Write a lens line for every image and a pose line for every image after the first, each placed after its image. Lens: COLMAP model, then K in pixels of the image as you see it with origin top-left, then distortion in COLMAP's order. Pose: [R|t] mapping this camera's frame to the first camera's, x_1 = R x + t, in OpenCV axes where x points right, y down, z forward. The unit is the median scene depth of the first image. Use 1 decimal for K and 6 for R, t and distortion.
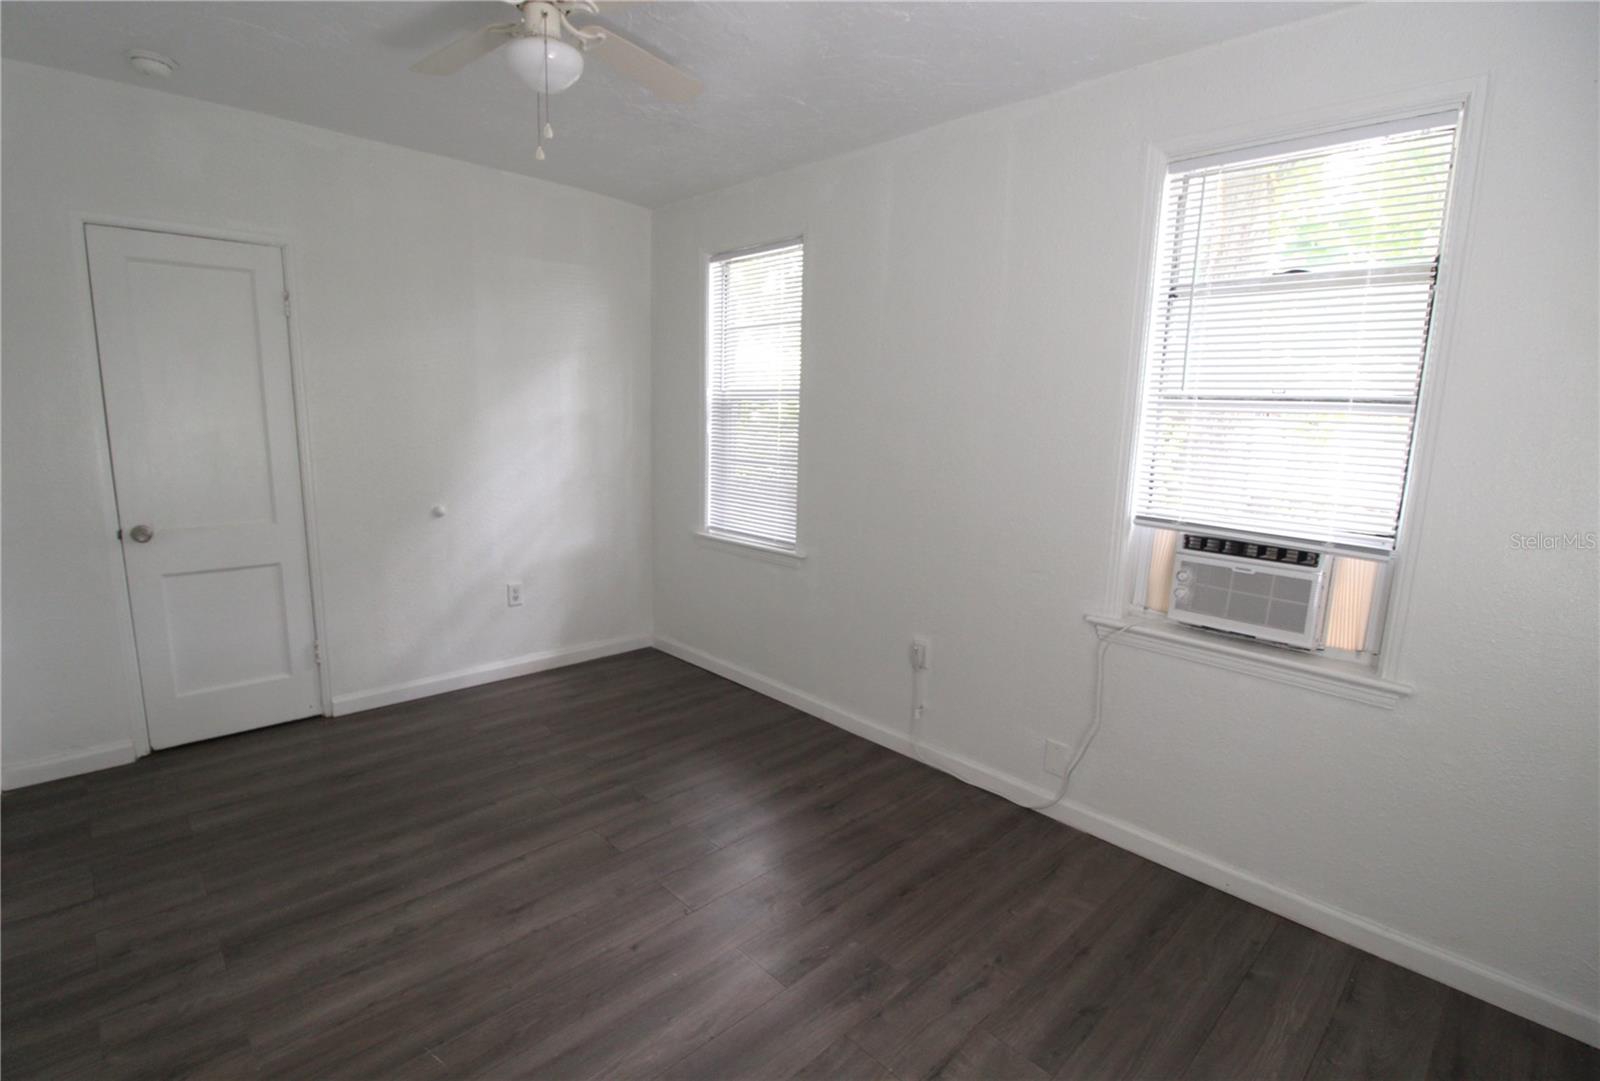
lens RADIAL K [[781.1, 0, 800.0], [0, 781.1, 540.5], [0, 0, 1]] dist [-0.017495, -0.000054]
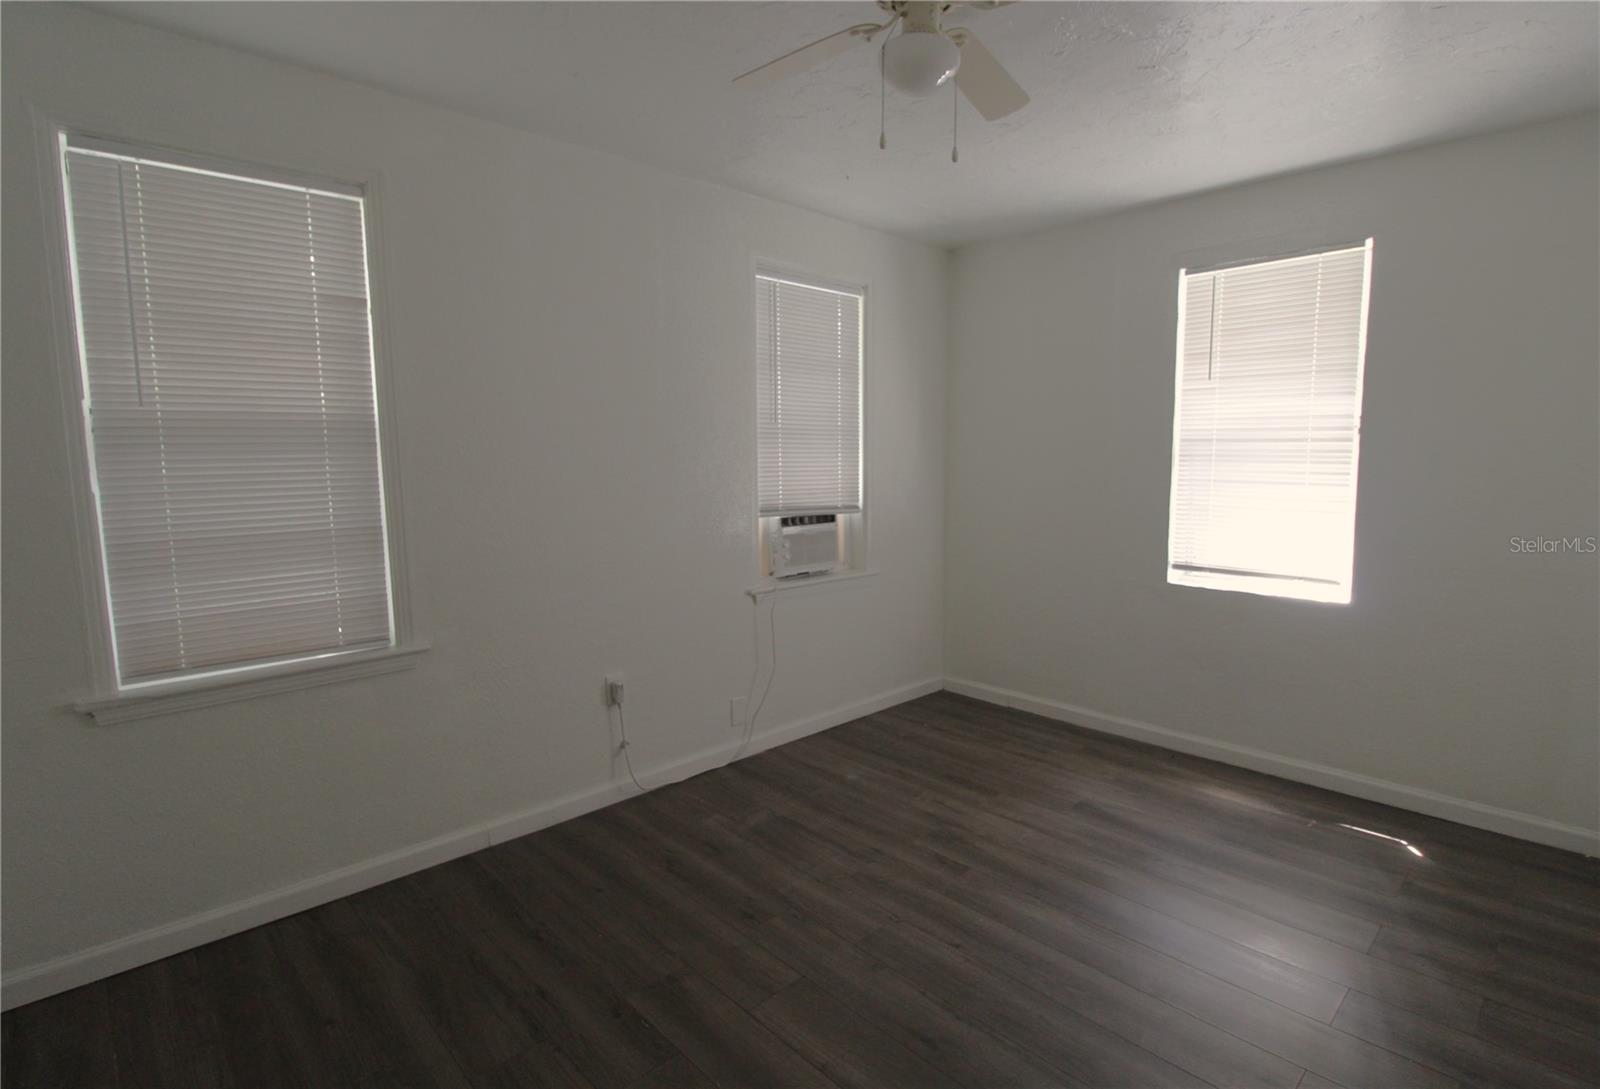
lens RADIAL K [[802.6, 0, 800.0], [0, 802.6, 544.5], [0, 0, 1]] dist [0.001861, 0.000199]
pose [[-0.013036, -0.140226, 0.990034, -1.072238], [0.175301, 0.974463, 0.140328, -0.172284], [-0.984429, 0.175384, 0.011879, 0.976114]]
